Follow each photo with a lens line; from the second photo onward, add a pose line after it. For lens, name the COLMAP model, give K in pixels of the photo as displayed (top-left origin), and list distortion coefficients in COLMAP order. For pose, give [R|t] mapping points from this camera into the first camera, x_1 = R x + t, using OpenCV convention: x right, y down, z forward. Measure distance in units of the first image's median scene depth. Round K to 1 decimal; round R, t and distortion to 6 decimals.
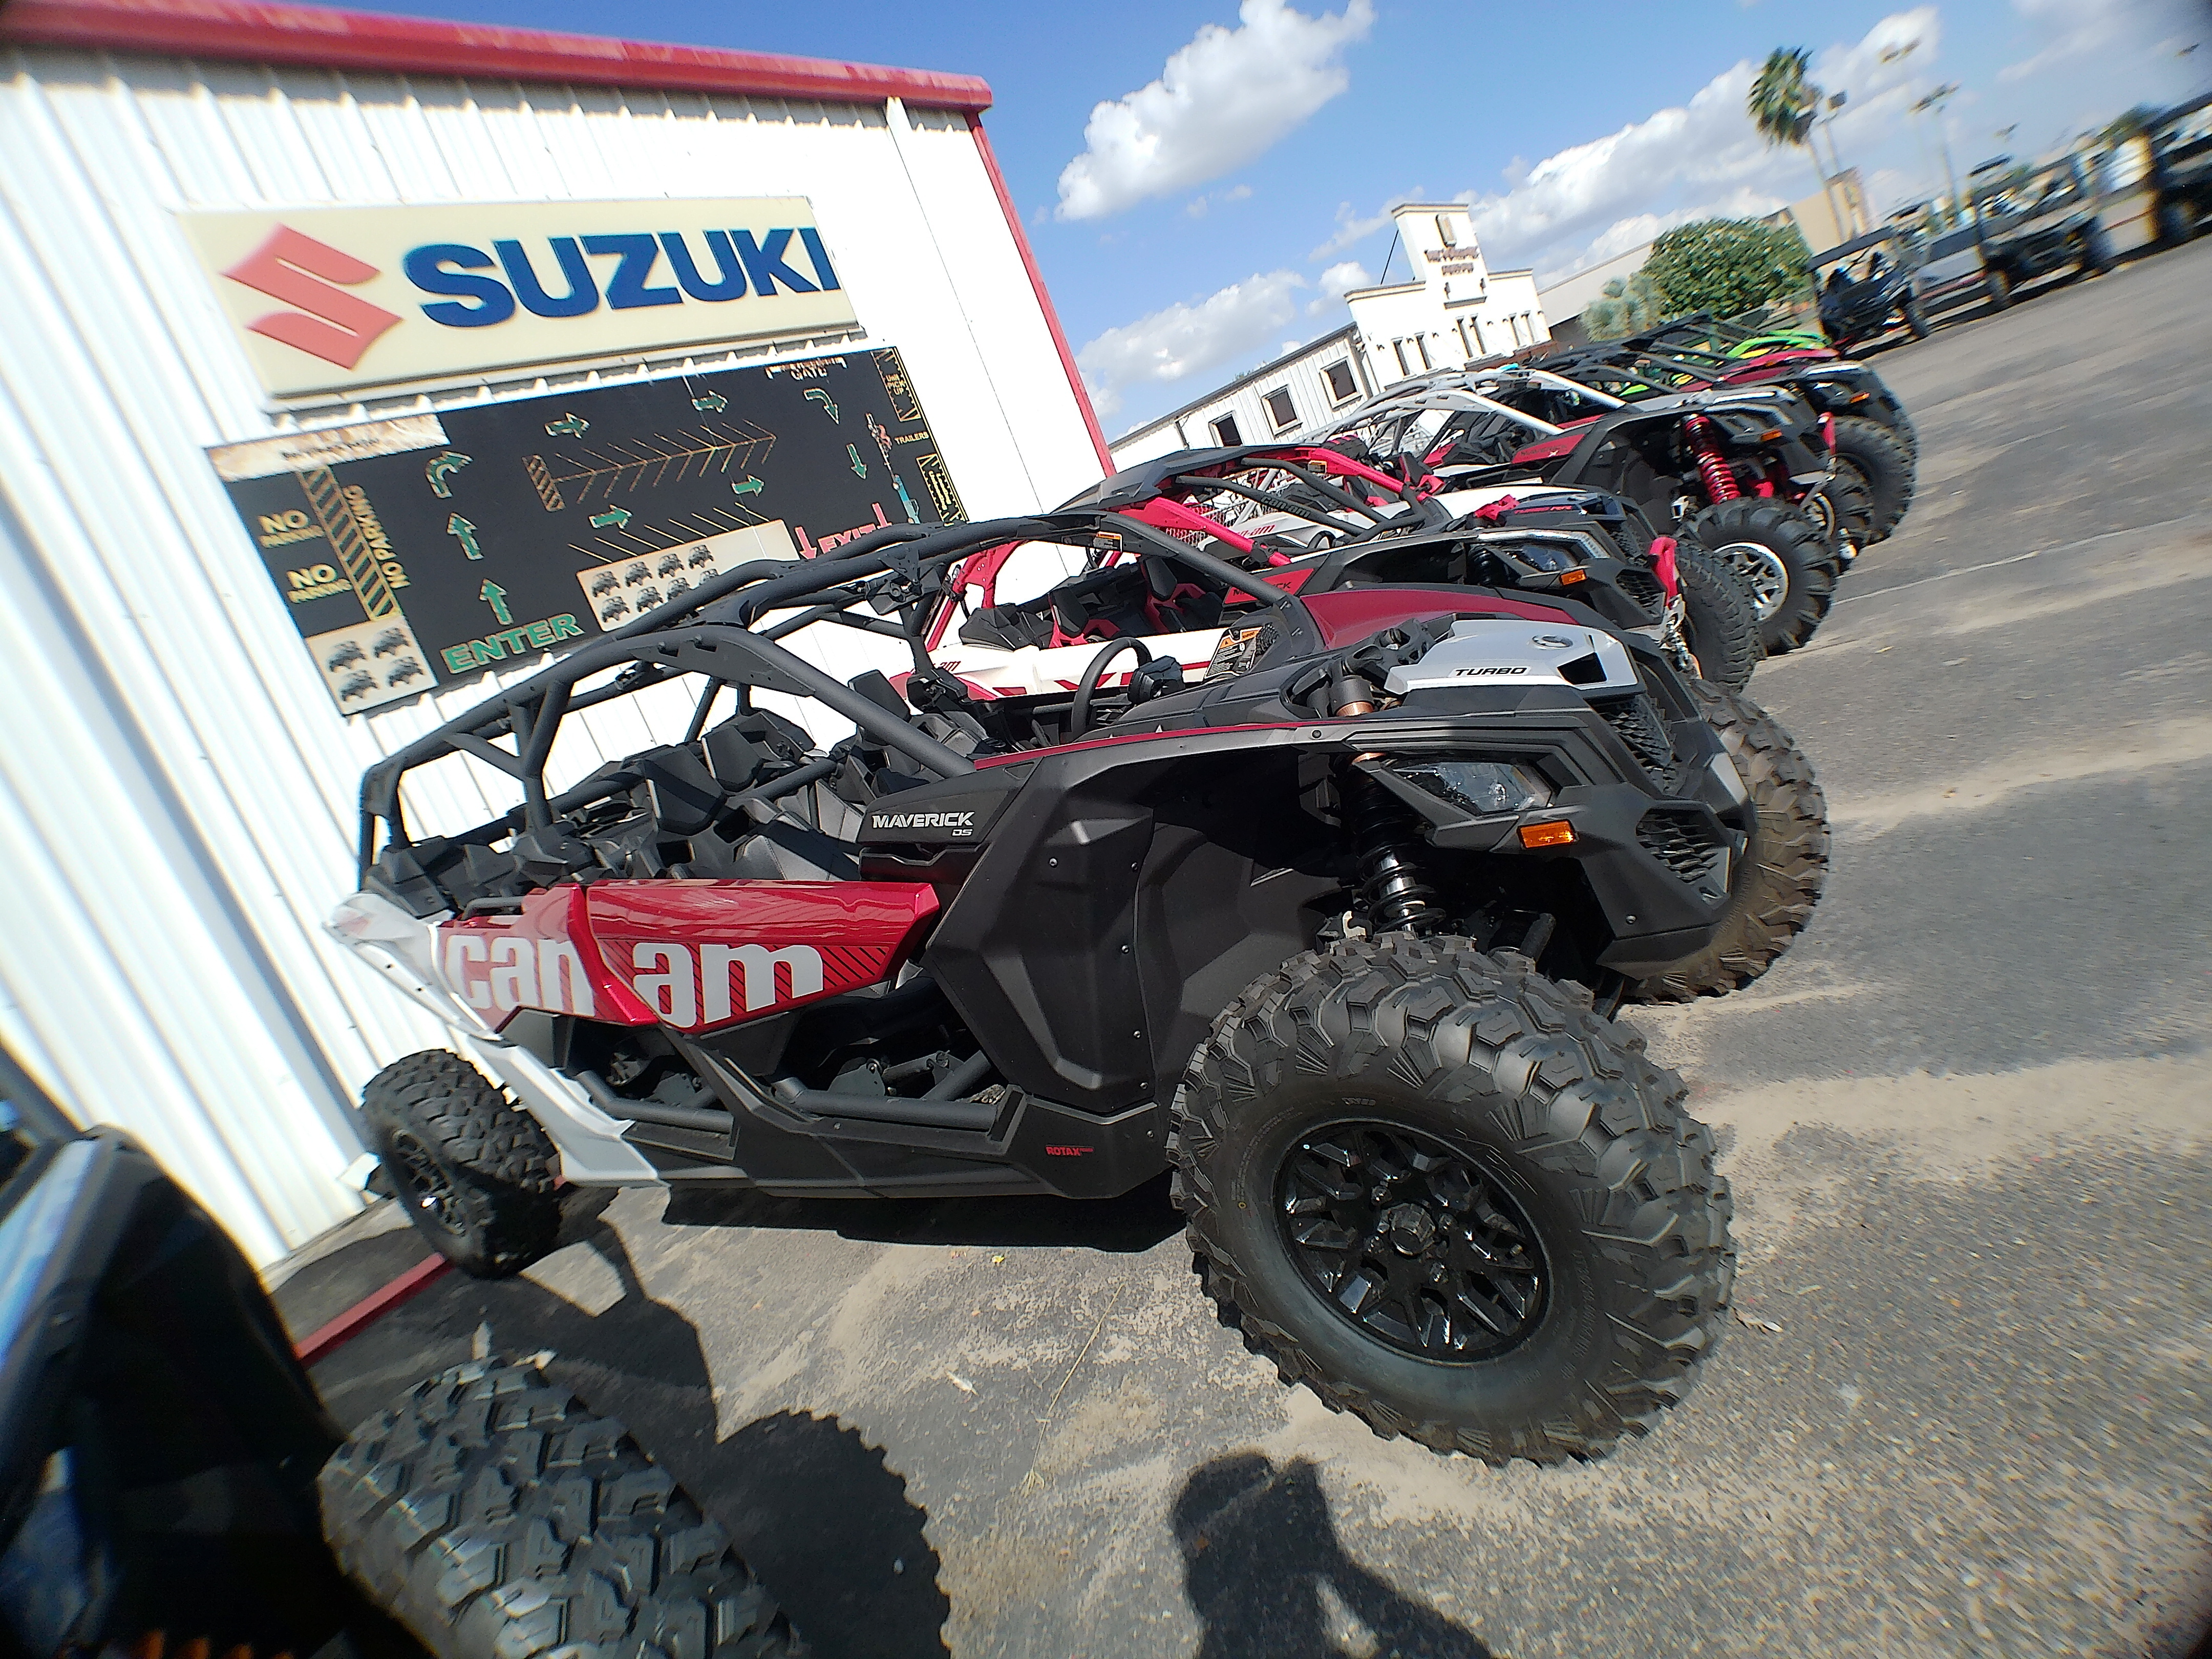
lens RADIAL K [[1210.0, 0, 1109.7], [0, 1210.0, 829.5], [0, 0, 1]] dist [-0.040675, 0.011148]
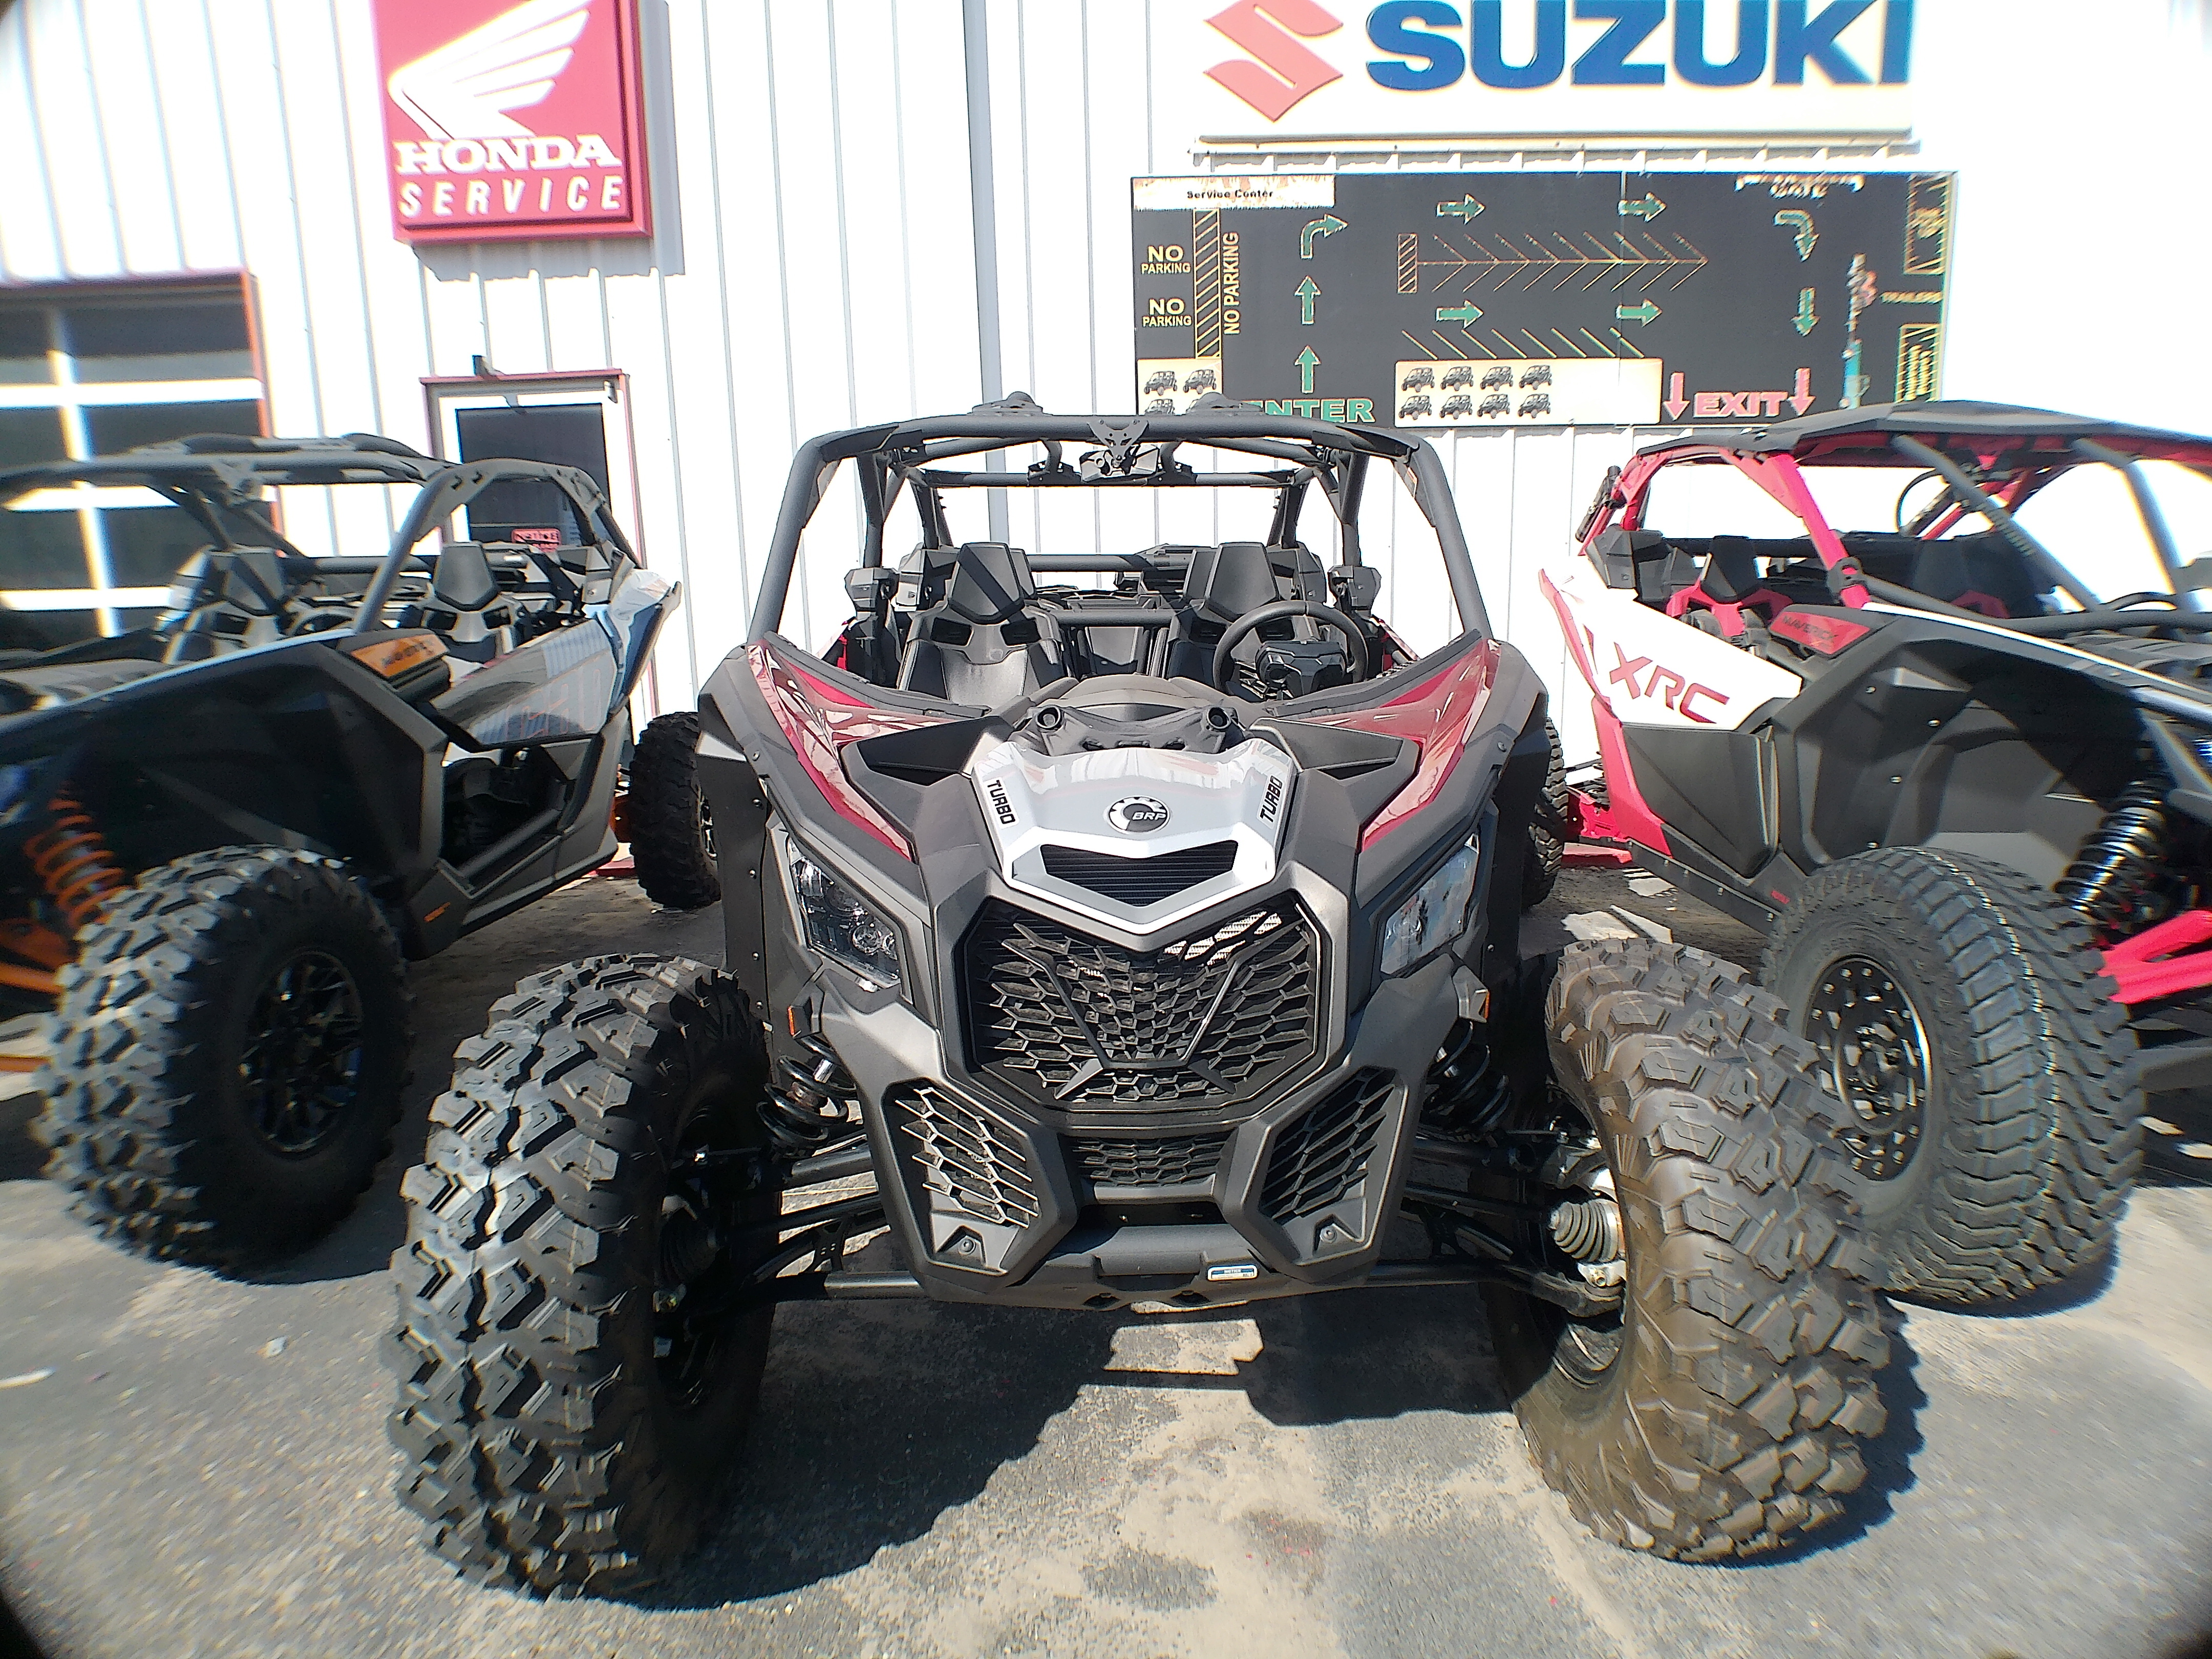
lens RADIAL K [[1210.0, 0, 1133.2], [0, 1210.0, 823.2], [0, 0, 1]] dist [-0.040675, 0.011148]
pose [[0.587605, 0.484724, -0.647892, 0.346841], [-0.368192, 0.873185, 0.319347, -0.157024], [0.720524, 0.050899, 0.691559, 0.232030]]
